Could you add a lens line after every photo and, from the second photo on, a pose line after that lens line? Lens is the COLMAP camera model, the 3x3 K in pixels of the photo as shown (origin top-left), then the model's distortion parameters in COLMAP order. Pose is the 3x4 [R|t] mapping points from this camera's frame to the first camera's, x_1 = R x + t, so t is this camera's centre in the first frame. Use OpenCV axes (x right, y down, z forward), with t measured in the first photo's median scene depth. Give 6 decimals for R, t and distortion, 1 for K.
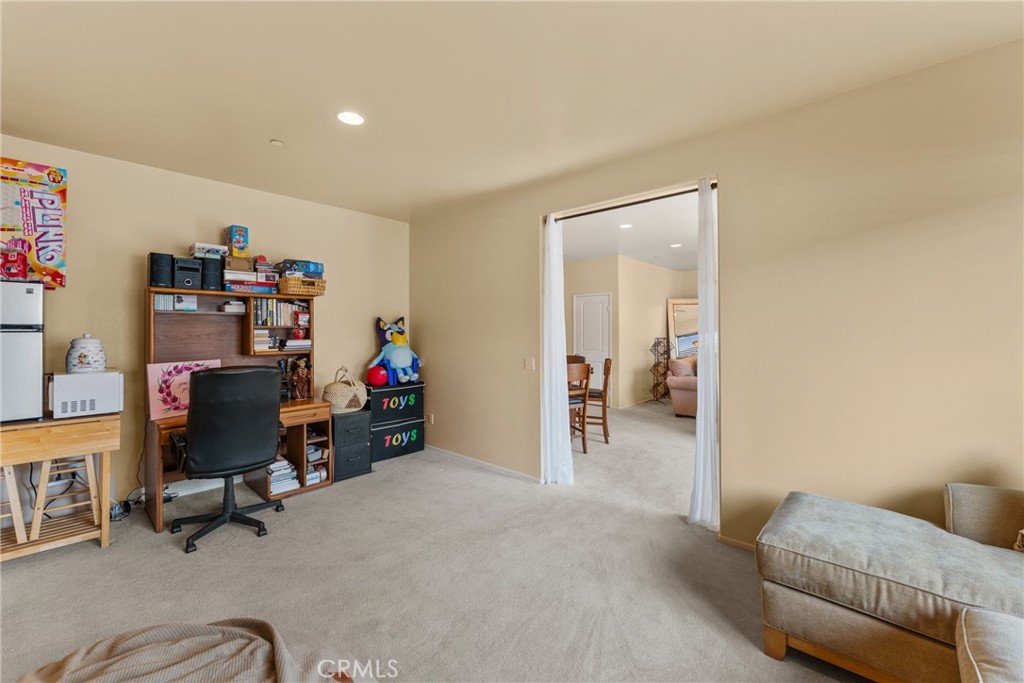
lens RADIAL K [[410.4, 0, 509.1], [0, 410.4, 331.4], [0, 0, 1]] dist [-0.000386, 0.000023]
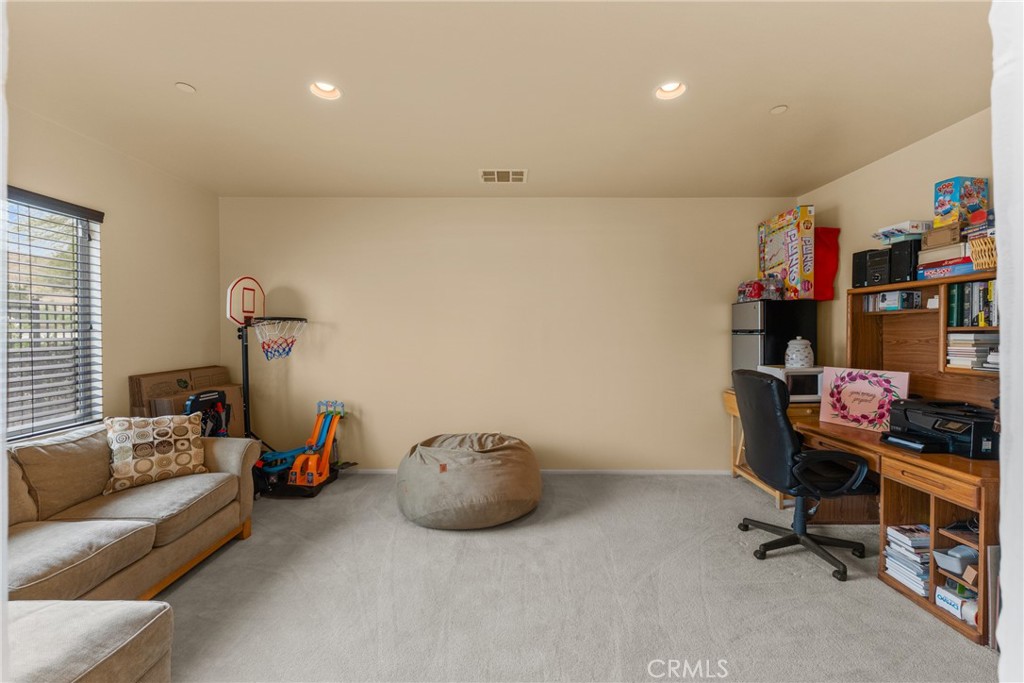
lens RADIAL K [[410.4, 0, 507.9], [0, 410.4, 339.9], [0, 0, 1]] dist [-0.000386, 0.000023]
pose [[-0.735504, 0.015825, -0.677336, 0.370927], [0.001798, 0.999769, 0.021405, -0.009786], [0.677518, 0.014526, -0.735363, 1.119163]]
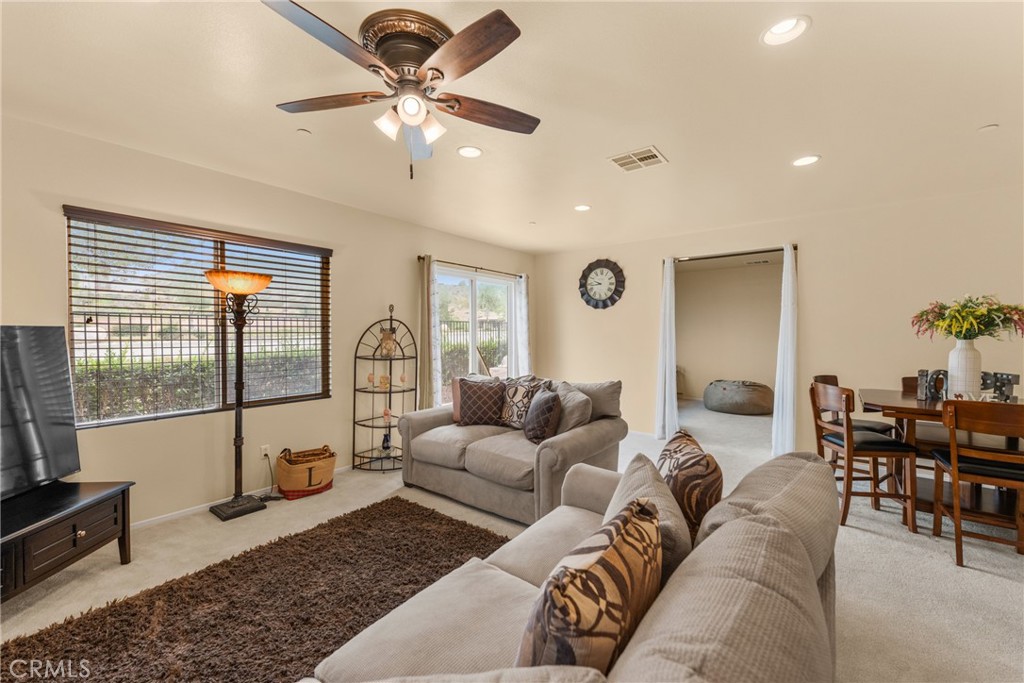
lens RADIAL K [[410.4, 0, 510.0], [0, 410.4, 337.5], [0, 0, 1]] dist [-0.000386, 0.000023]
pose [[-0.997119, 0.001381, -0.075839, 1.504371], [0.000625, 0.999950, 0.009986, -0.015018], [0.075849, 0.009910, -0.997070, 3.000733]]
